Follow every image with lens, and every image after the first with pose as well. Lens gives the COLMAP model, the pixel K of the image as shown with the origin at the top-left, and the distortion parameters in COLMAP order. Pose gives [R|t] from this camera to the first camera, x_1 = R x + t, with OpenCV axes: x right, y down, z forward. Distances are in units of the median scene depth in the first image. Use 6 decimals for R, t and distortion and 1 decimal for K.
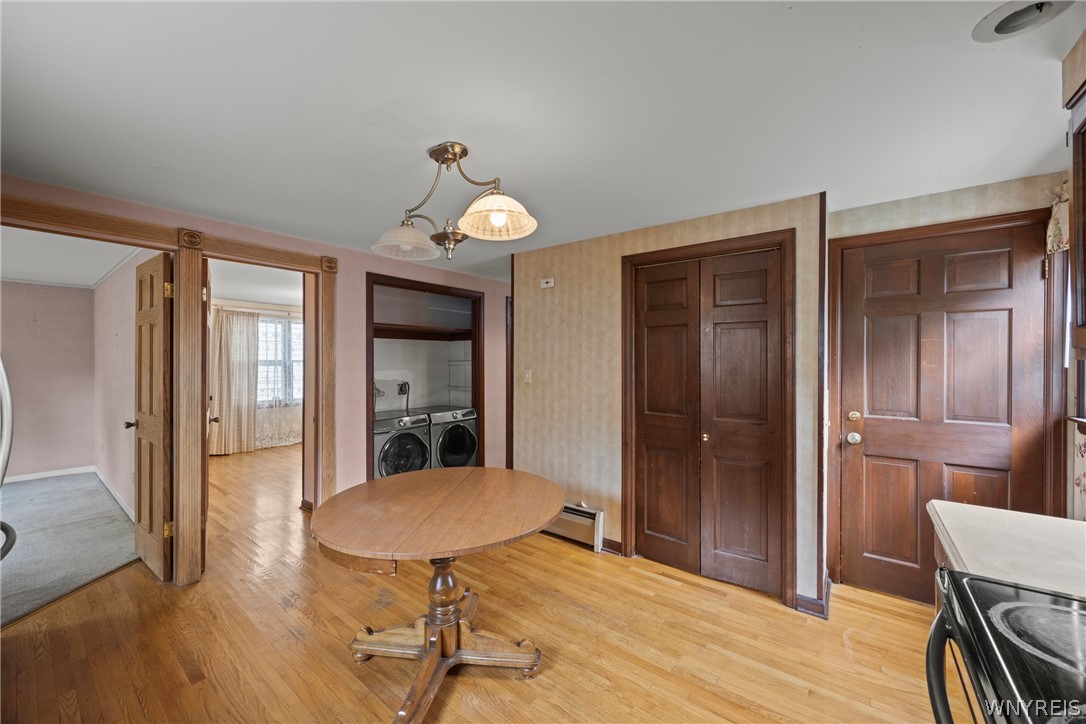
lens RADIAL K [[412.4, 0, 546.8], [0, 412.4, 359.6], [0, 0, 1]] dist [-0.000935, -0.000038]
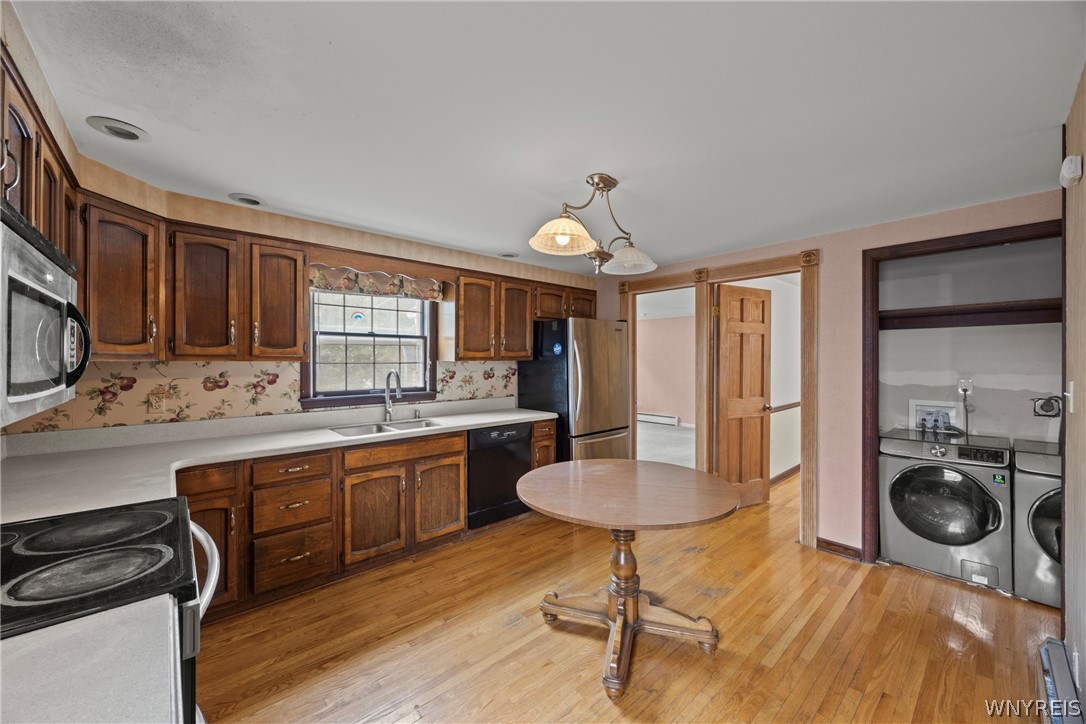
lens RADIAL K [[412.4, 0, 546.5], [0, 412.4, 360.7], [0, 0, 1]] dist [-0.000935, -0.000038]
pose [[-0.180783, 0.005275, -0.983509, 0.673905], [0.003331, 0.999983, 0.004751, -0.002785], [0.983517, -0.002417, -0.180797, 0.756989]]
